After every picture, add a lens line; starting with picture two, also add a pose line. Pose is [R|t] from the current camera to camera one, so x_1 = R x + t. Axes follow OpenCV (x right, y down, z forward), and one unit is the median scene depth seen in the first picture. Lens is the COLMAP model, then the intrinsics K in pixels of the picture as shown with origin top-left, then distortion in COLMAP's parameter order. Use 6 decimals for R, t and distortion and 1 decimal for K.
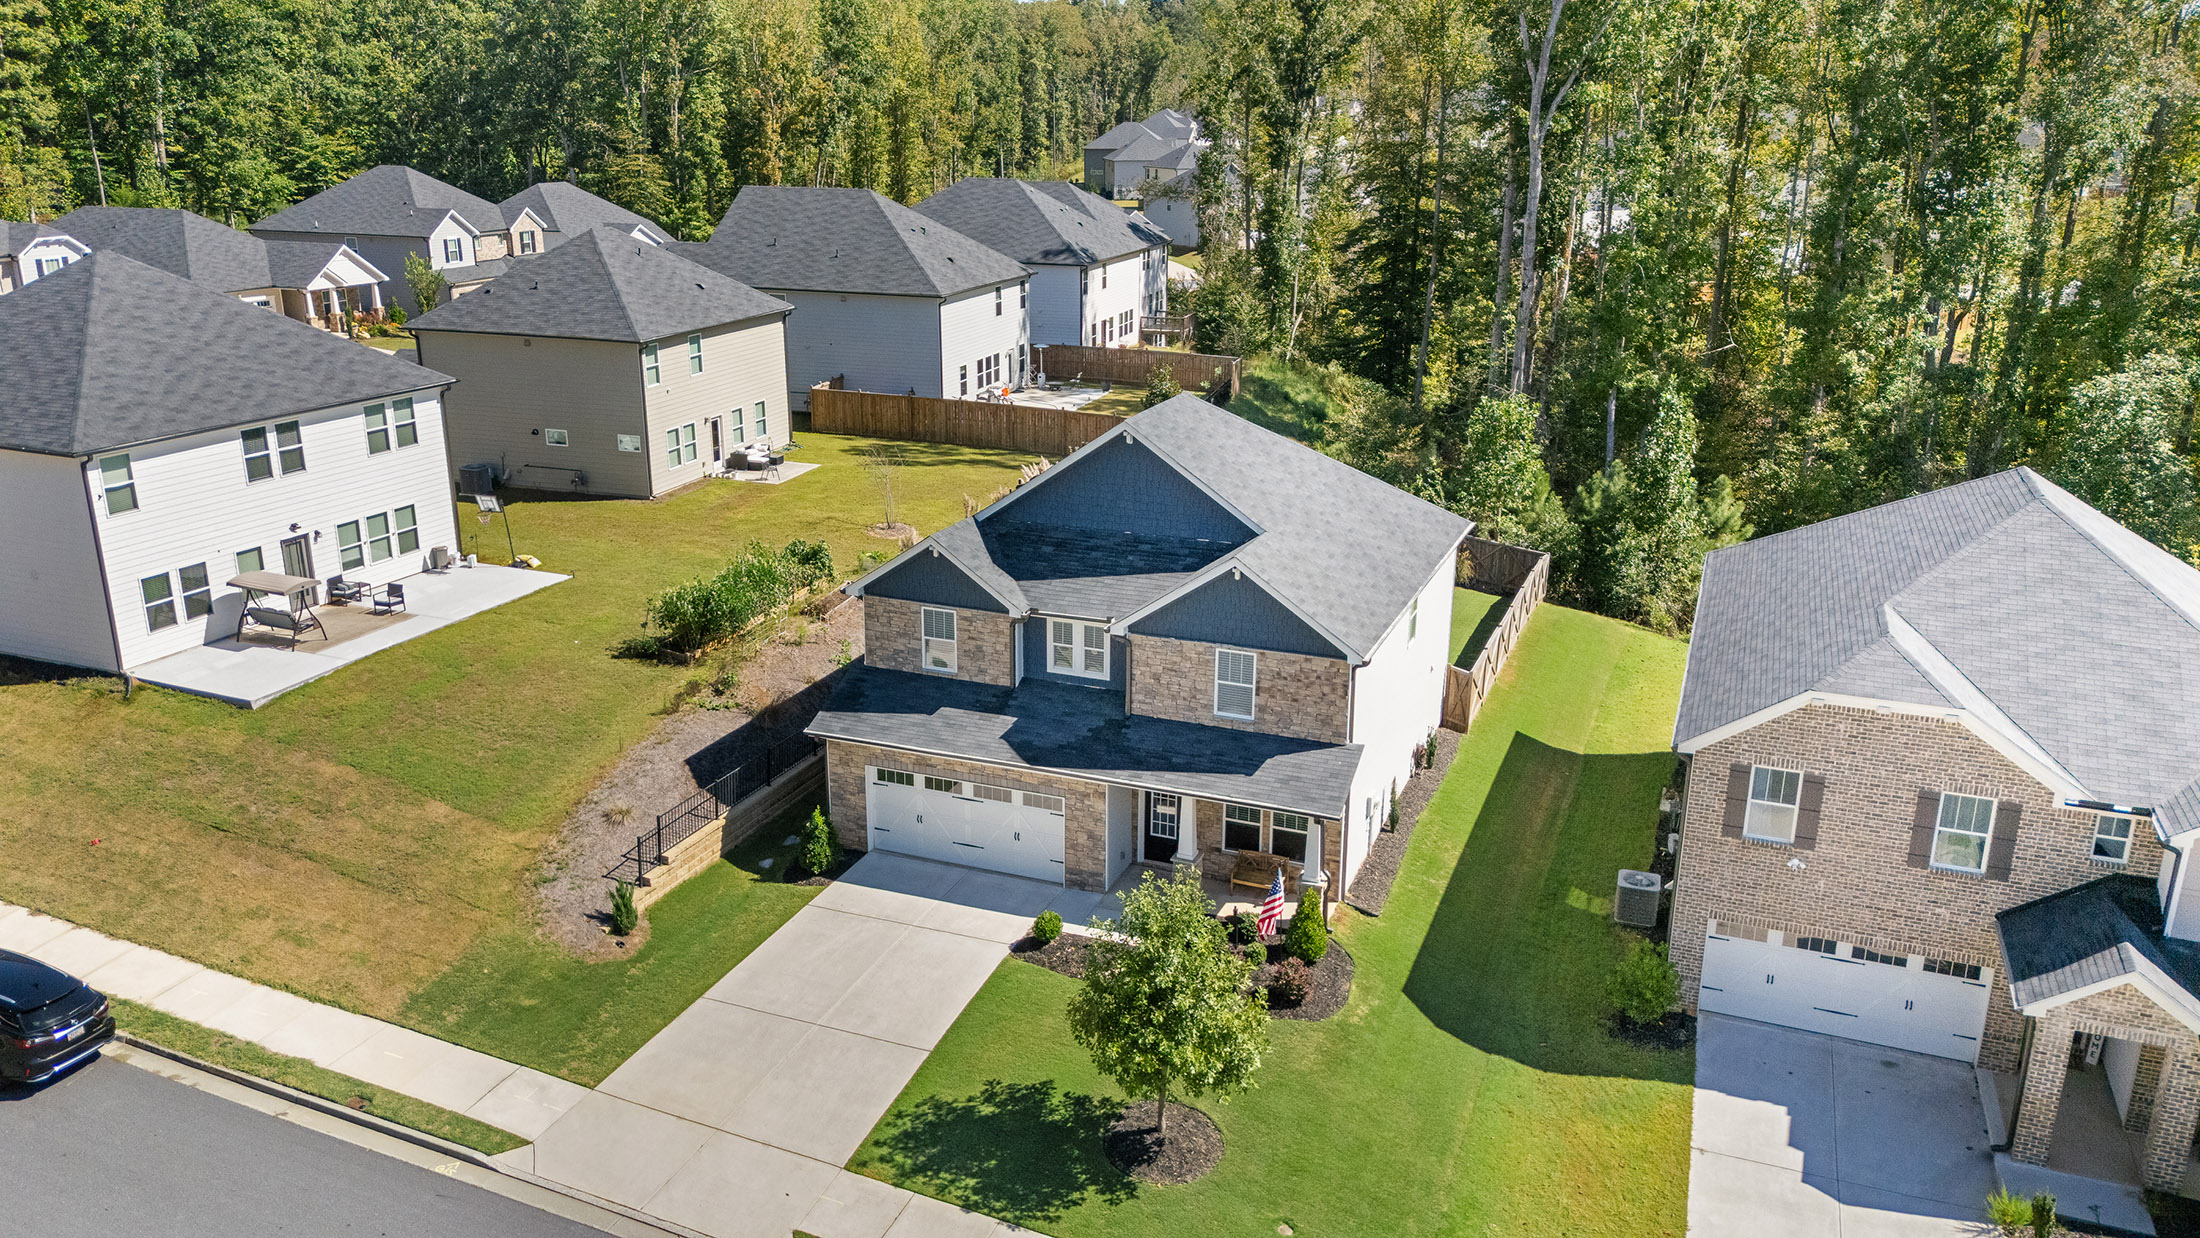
lens RADIAL K [[1619.4, 0, 1100.0], [0, 1619.4, 611.8], [0, 0, 1]] dist [0.072843, -0.065684]
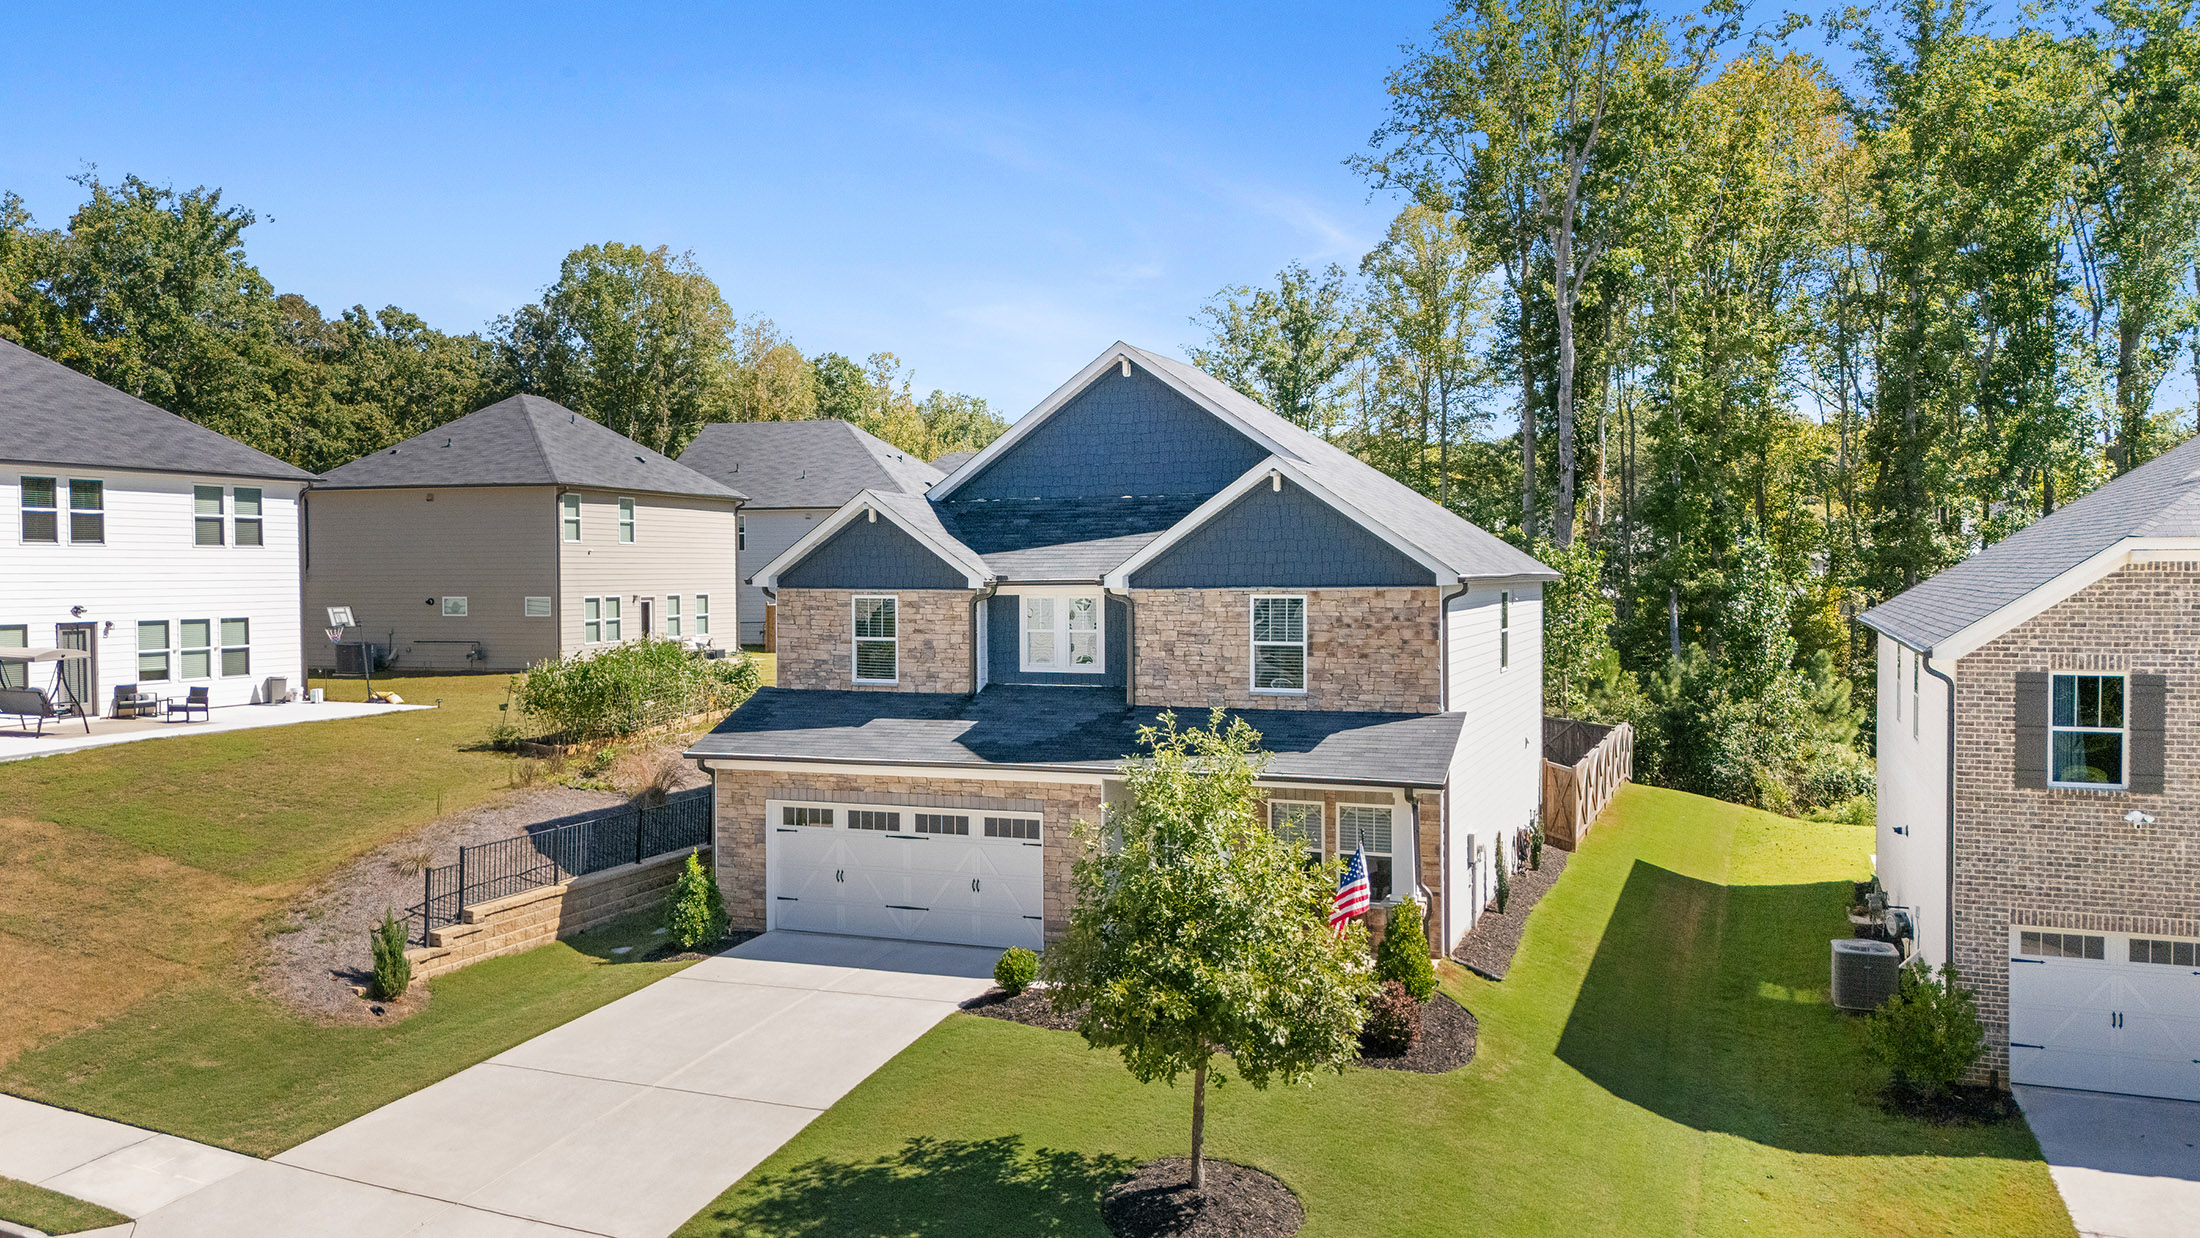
lens RADIAL K [[1632.9, 0, 1100.0], [0, 1632.9, 619.0], [0, 0, 1]] dist [0.044831, -0.010672]
pose [[0.999926, -0.011676, 0.003451, 0.001582], [0.012173, 0.963328, -0.268050, 0.216166], [-0.000194, 0.268073, 0.963399, 0.282997]]
